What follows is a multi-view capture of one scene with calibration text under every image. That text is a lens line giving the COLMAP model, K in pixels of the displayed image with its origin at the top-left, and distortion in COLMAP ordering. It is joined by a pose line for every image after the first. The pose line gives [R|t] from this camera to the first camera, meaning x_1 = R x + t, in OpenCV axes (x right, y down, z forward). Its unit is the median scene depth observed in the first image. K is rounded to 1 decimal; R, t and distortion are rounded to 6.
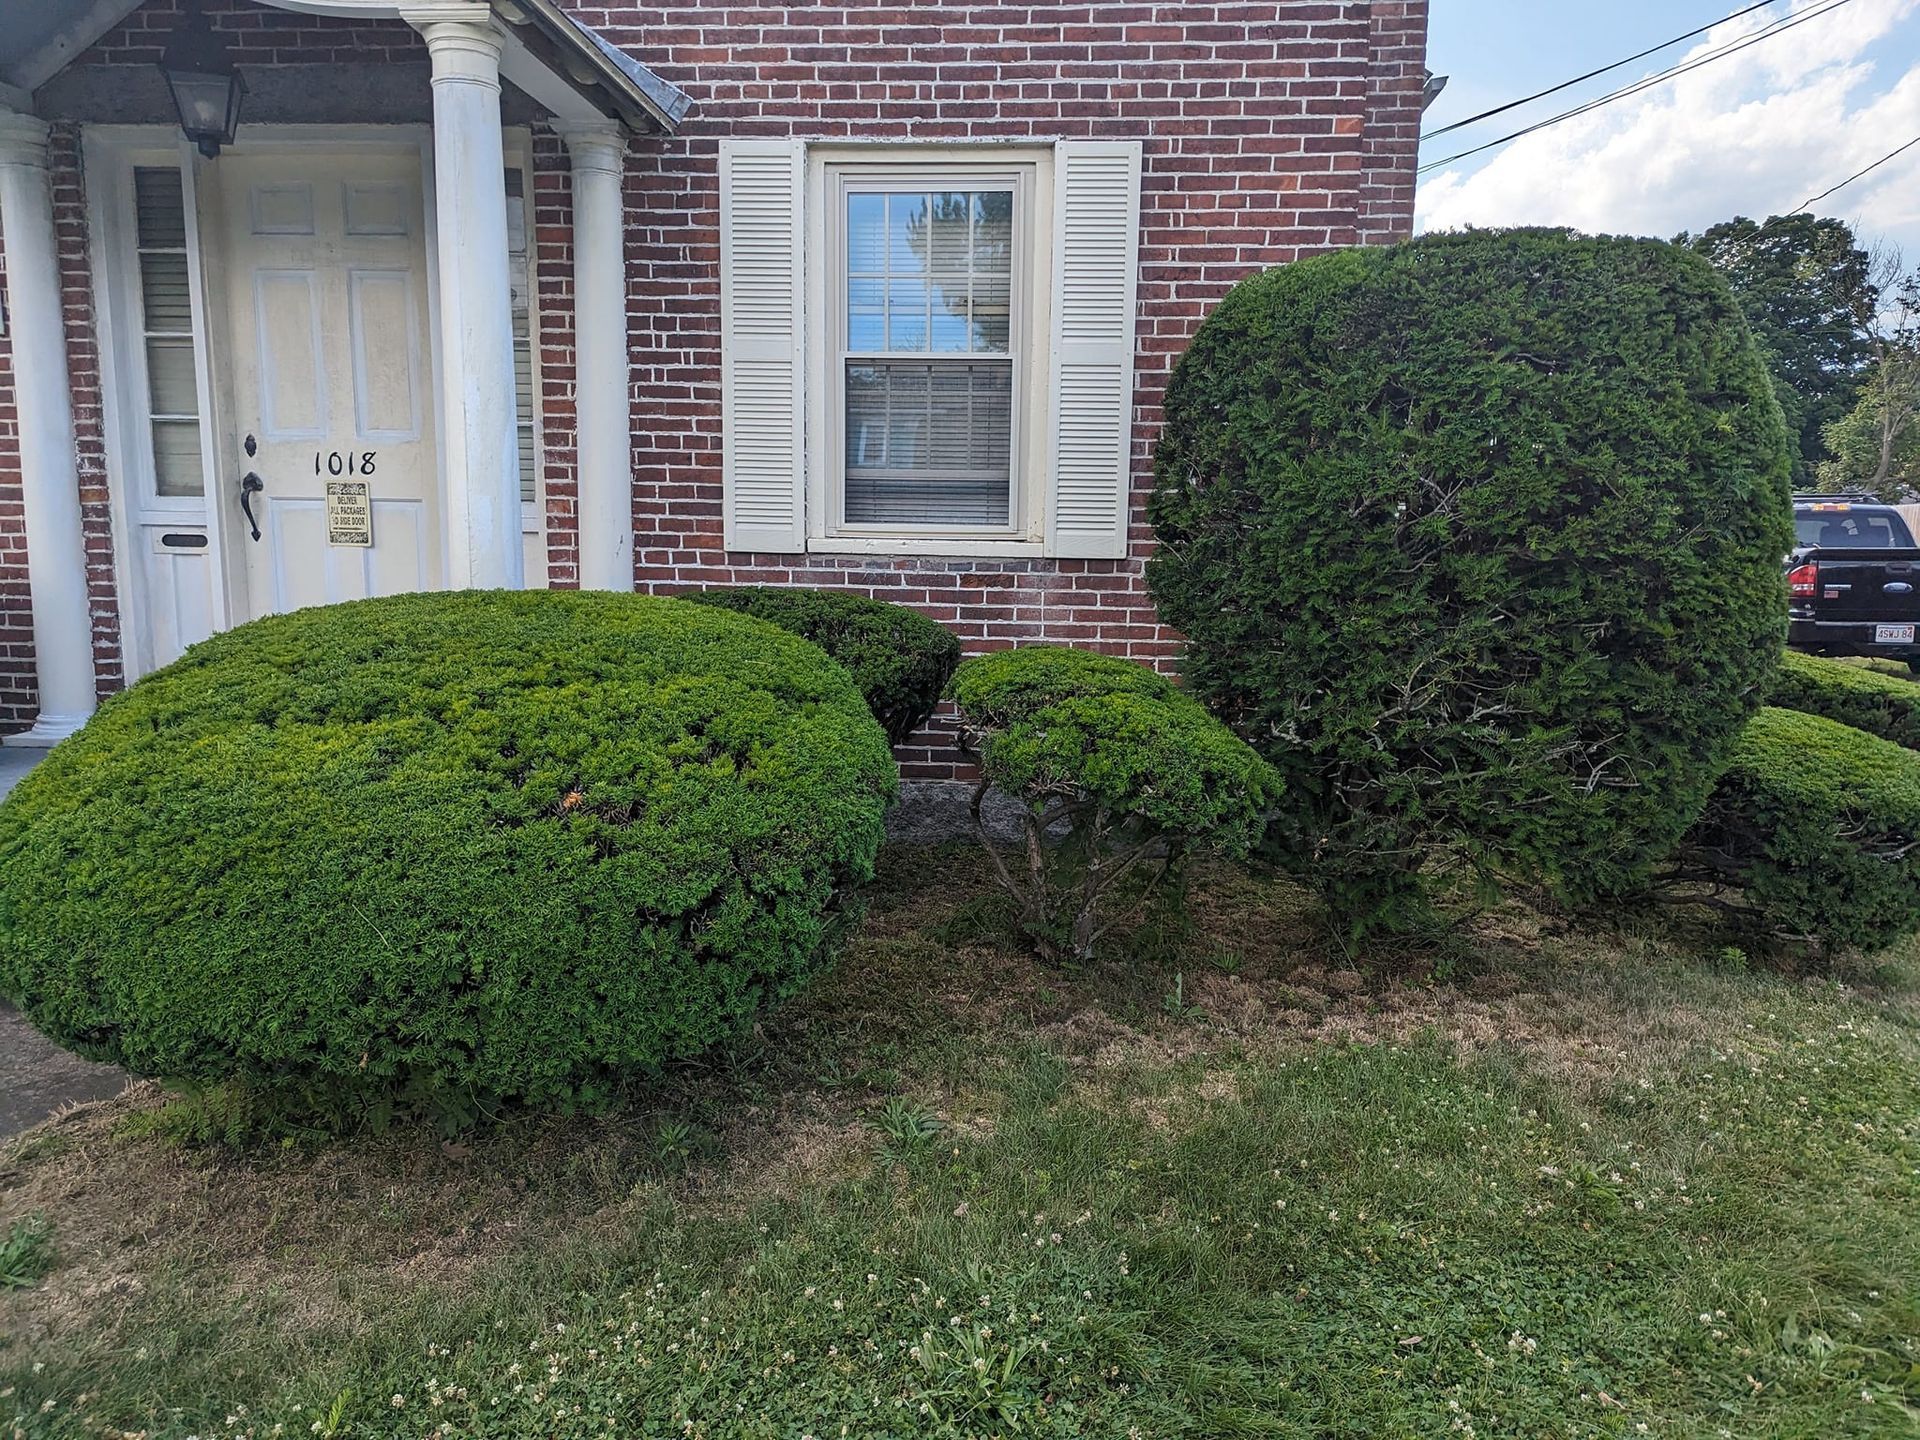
lens RADIAL K [[1253.8, 0, 960.0], [0, 1253.8, 720.0], [0, 0, 1]] dist [0.023765, -0.000567]
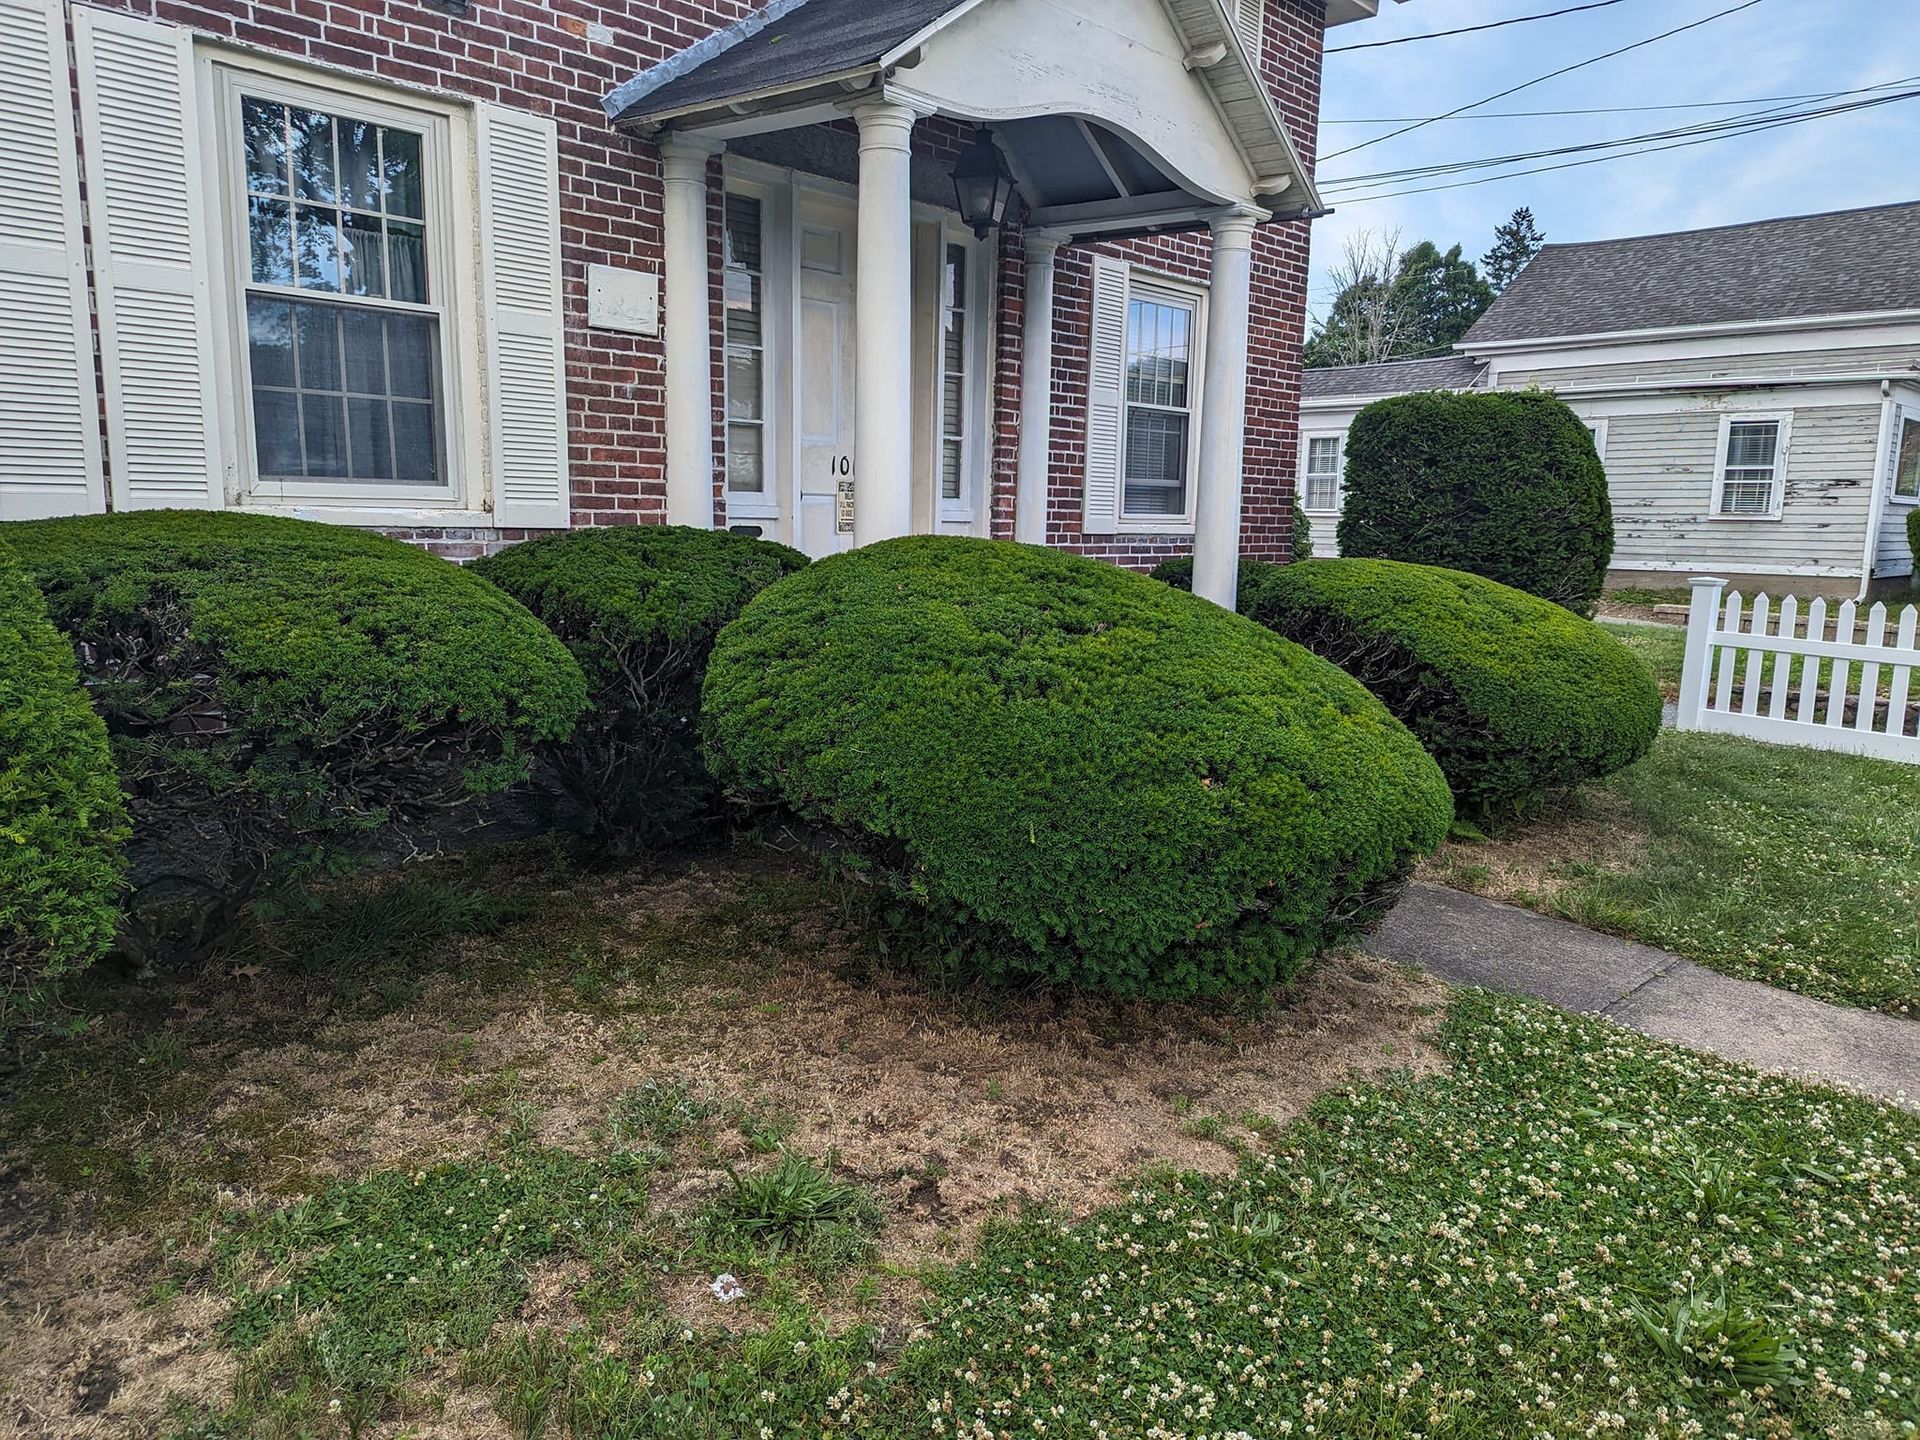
lens RADIAL K [[1352.1, 0, 960.0], [0, 1352.1, 720.0], [0, 0, 1]] dist [0.033970, -0.000859]
pose [[0.631658, -0.122621, 0.765489, -1.509124], [0.104436, 0.991870, 0.072708, -0.049764], [-0.768181, 0.034018, 0.639328, 0.116714]]
